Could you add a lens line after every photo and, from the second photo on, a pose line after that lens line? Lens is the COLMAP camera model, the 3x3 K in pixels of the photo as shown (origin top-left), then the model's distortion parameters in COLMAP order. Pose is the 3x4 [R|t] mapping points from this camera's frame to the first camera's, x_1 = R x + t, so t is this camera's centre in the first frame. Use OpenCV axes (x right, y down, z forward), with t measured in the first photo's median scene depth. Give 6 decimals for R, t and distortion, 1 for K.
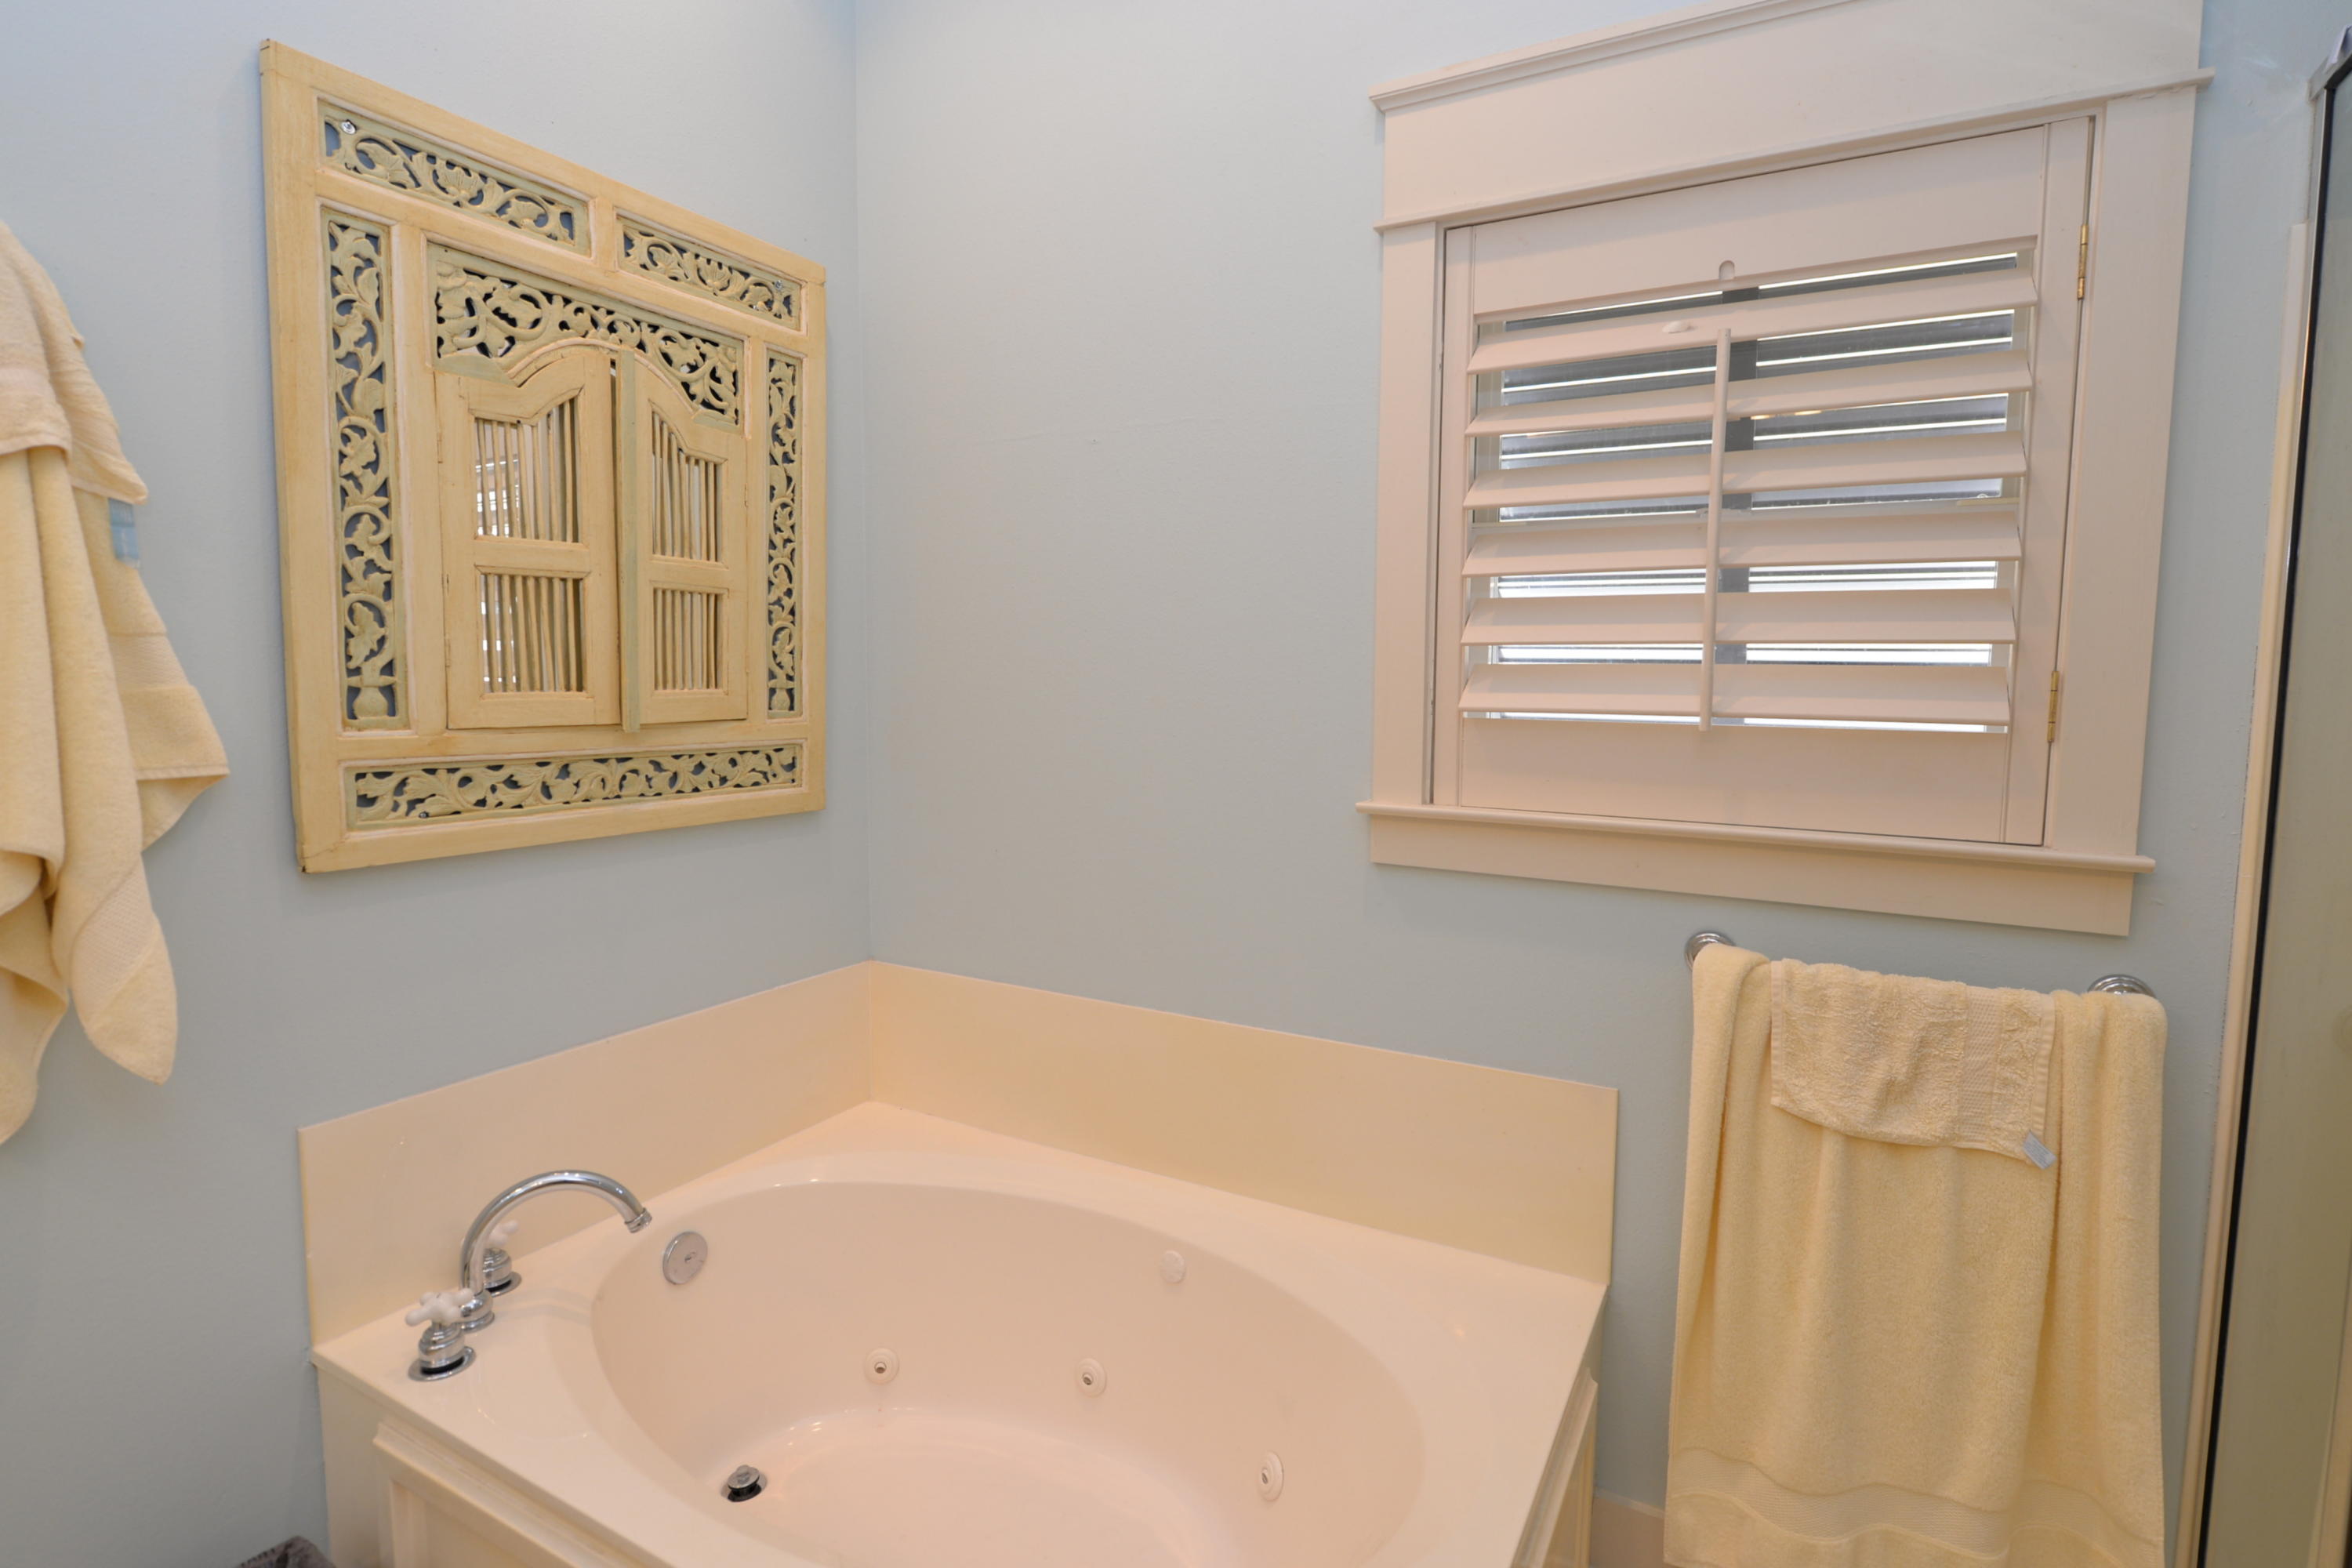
lens RADIAL K [[1130.2, 0, 1176.9], [0, 1130.2, 773.3], [0, 0, 1]] dist [-0.001296, -0.000199]
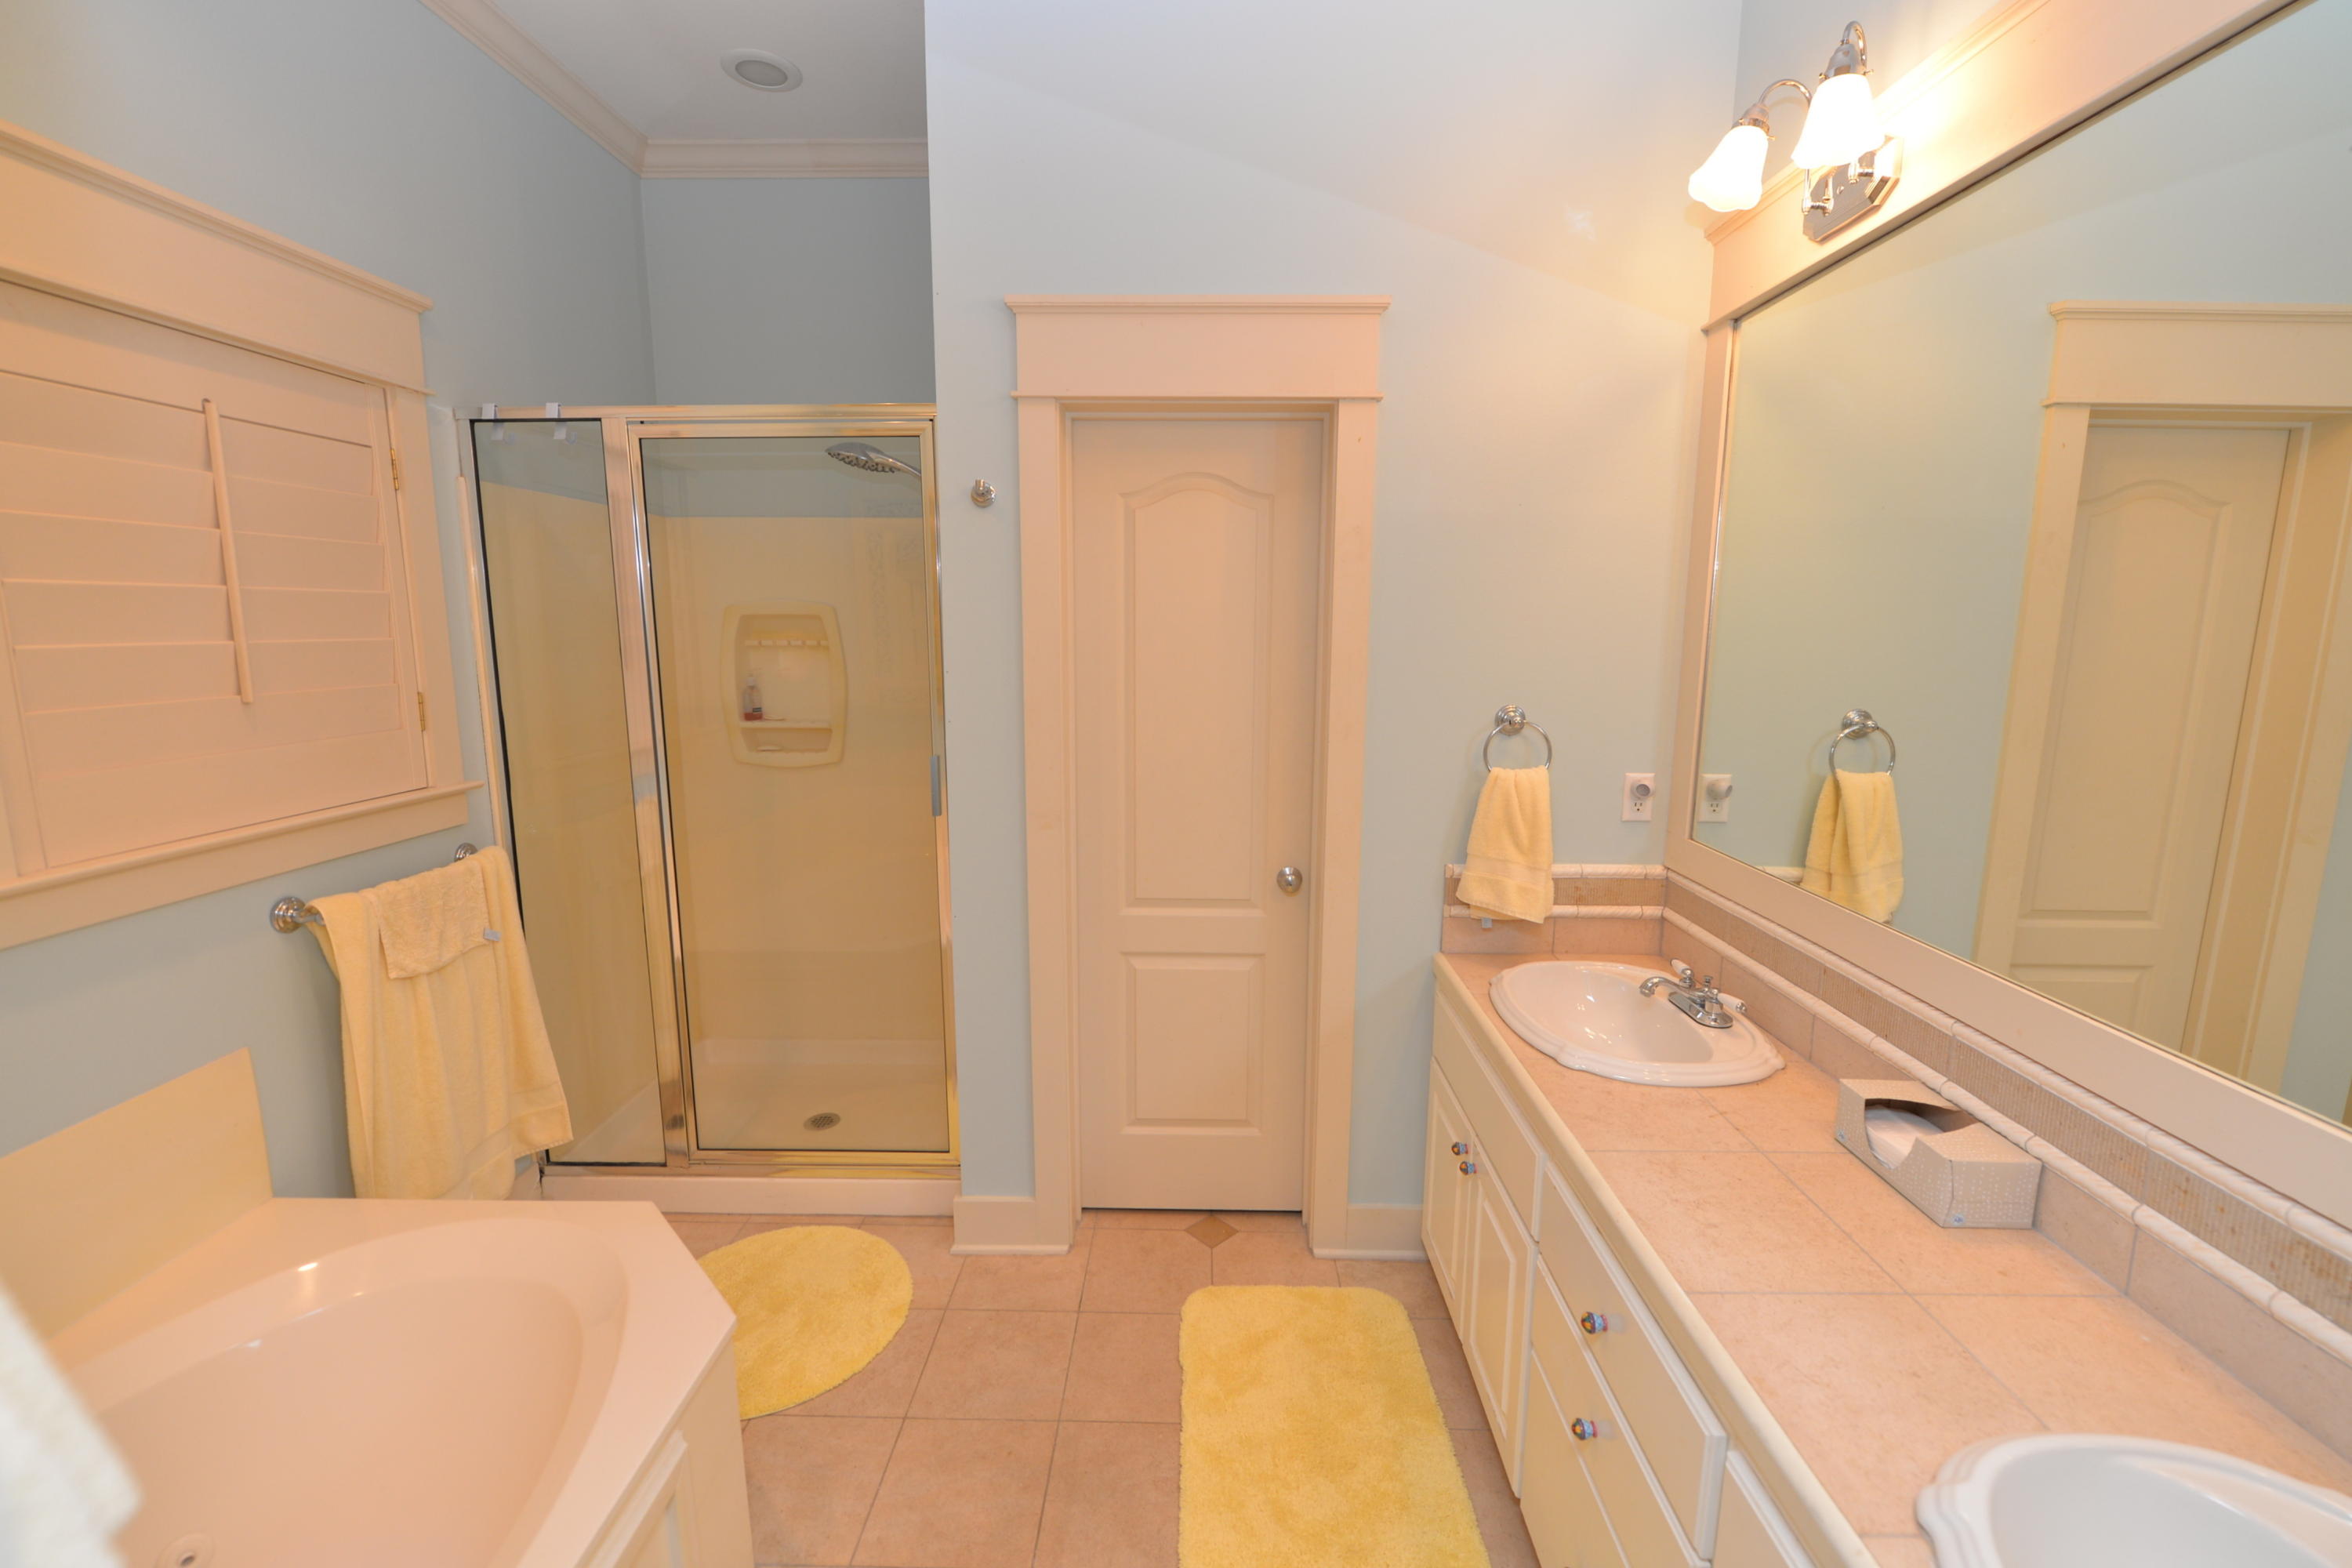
lens RADIAL K [[943.0, 0, 1176.8], [0, 943.0, 781.3], [0, 0, 1]] dist [-0.007982, 0.000094]
pose [[-0.470613, -0.144475, 0.870431, -1.126459], [0.069824, 0.977312, 0.199967, -0.164340], [-0.879572, 0.154884, -0.449848, 0.608716]]
